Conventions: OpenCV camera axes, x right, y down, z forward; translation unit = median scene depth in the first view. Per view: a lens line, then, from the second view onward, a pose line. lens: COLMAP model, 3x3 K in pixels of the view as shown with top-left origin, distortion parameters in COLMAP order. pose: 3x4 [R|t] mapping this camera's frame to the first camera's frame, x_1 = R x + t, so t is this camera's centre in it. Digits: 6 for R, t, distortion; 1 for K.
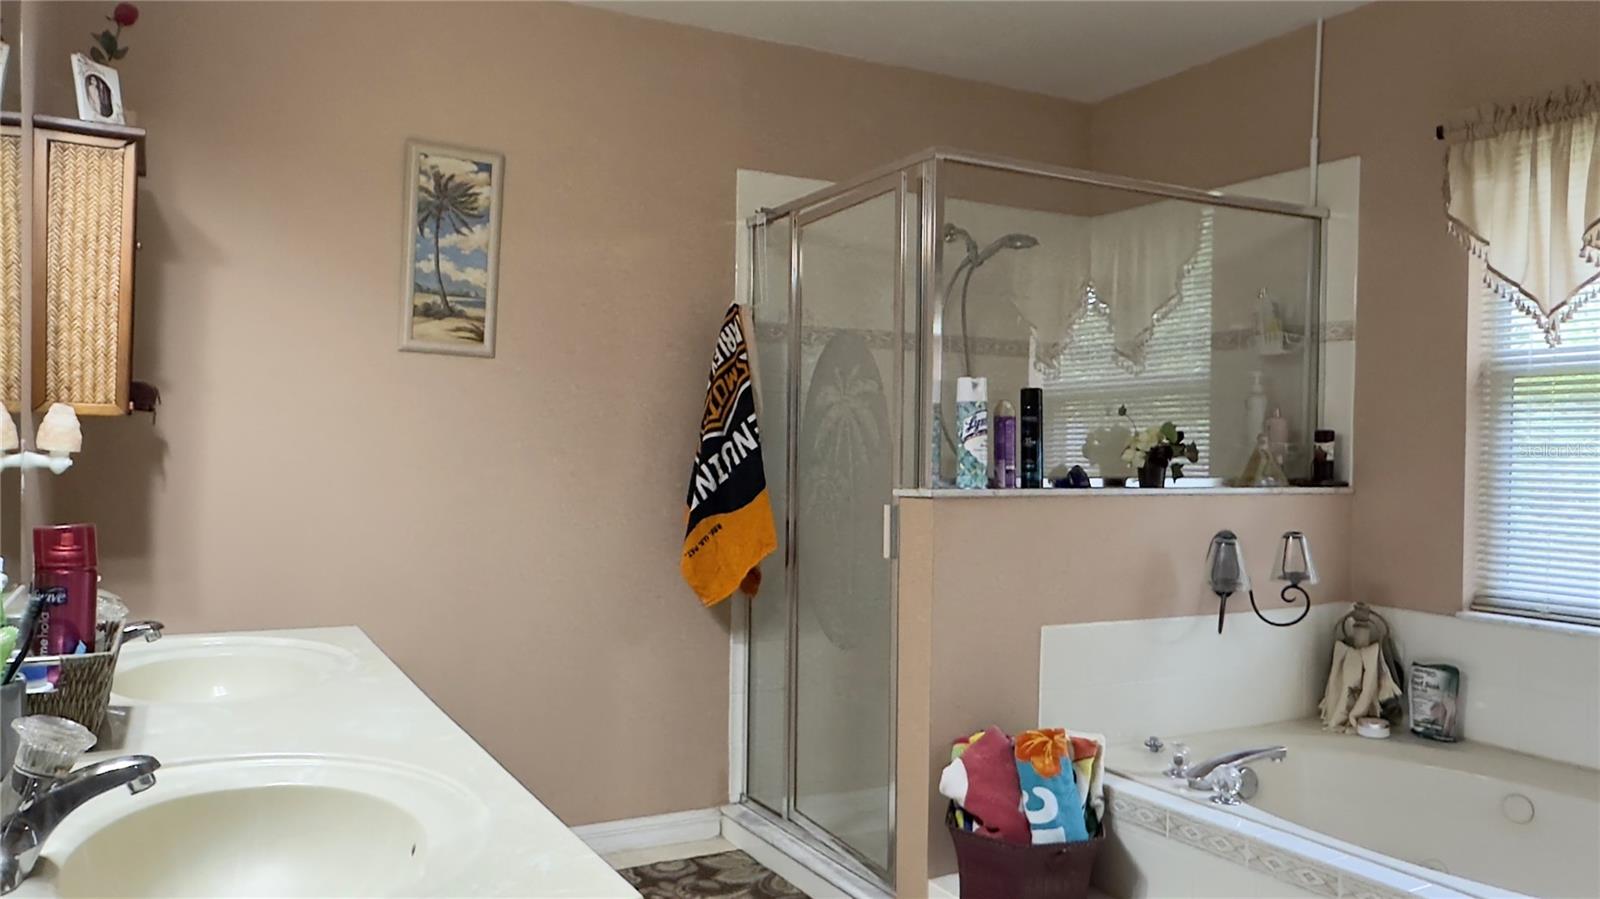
lens RADIAL K [[1199.1, 0, 800.0], [0, 1199.1, 449.5], [0, 0, 1]] dist [-0.001334, -0.000373]
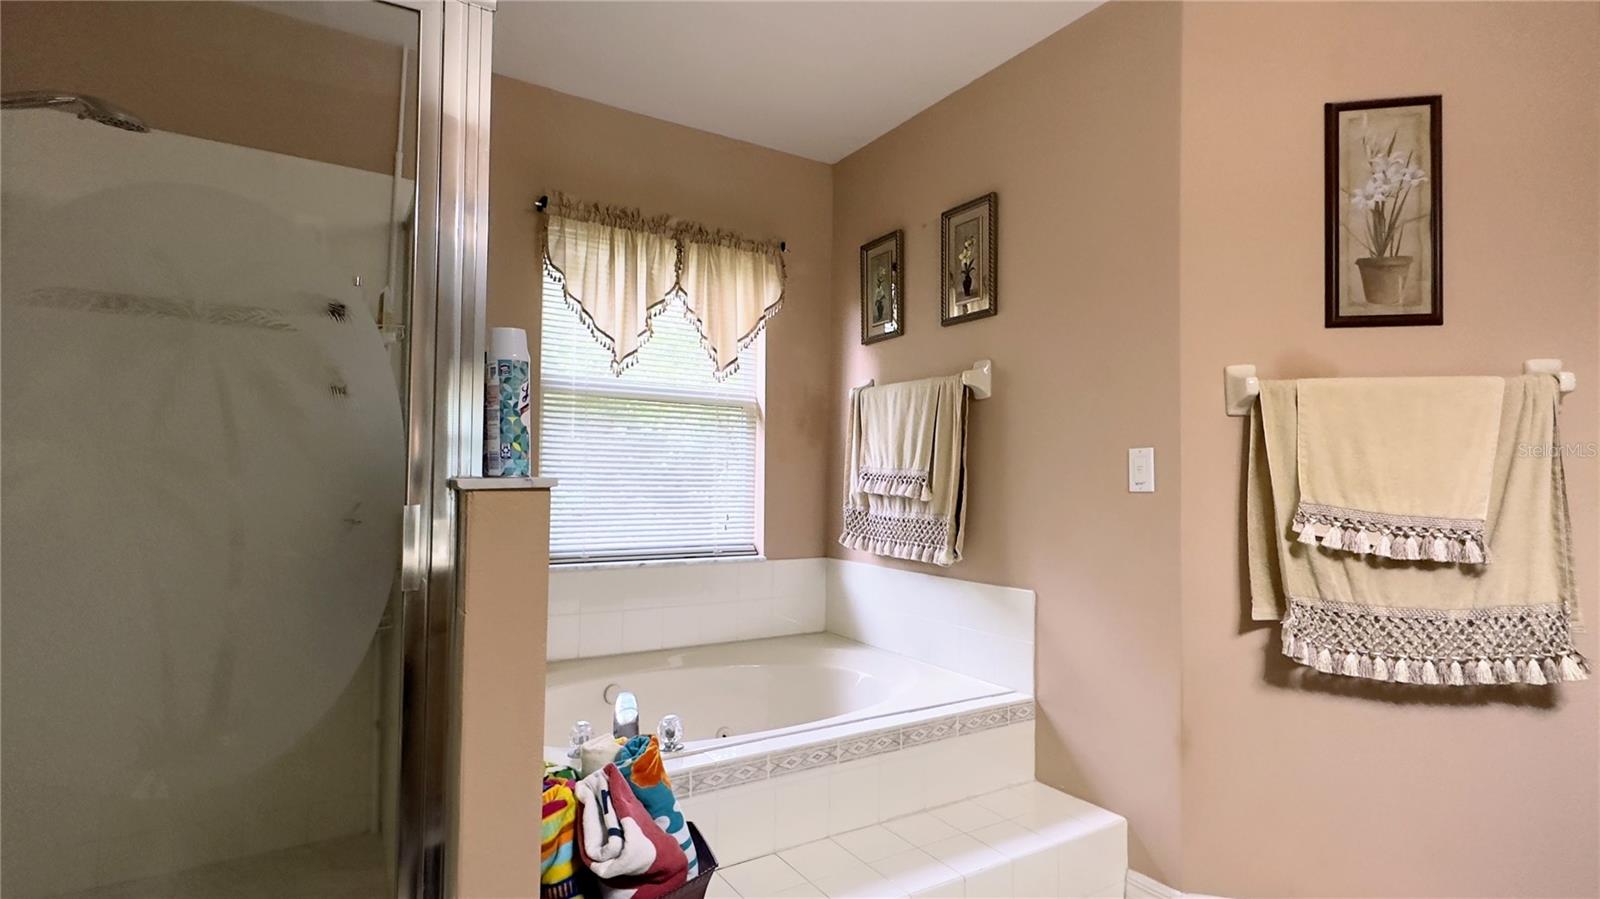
lens RADIAL K [[793.9, 0, 800.0], [0, 793.9, 449.5], [0, 0, 1]] dist [-0.003761, -0.000352]
pose [[-0.048007, 0.018664, 0.998673, -0.404049], [0.000614, 0.999826, -0.018656, 0.027668], [-0.998847, -0.000283, -0.048011, 0.927817]]
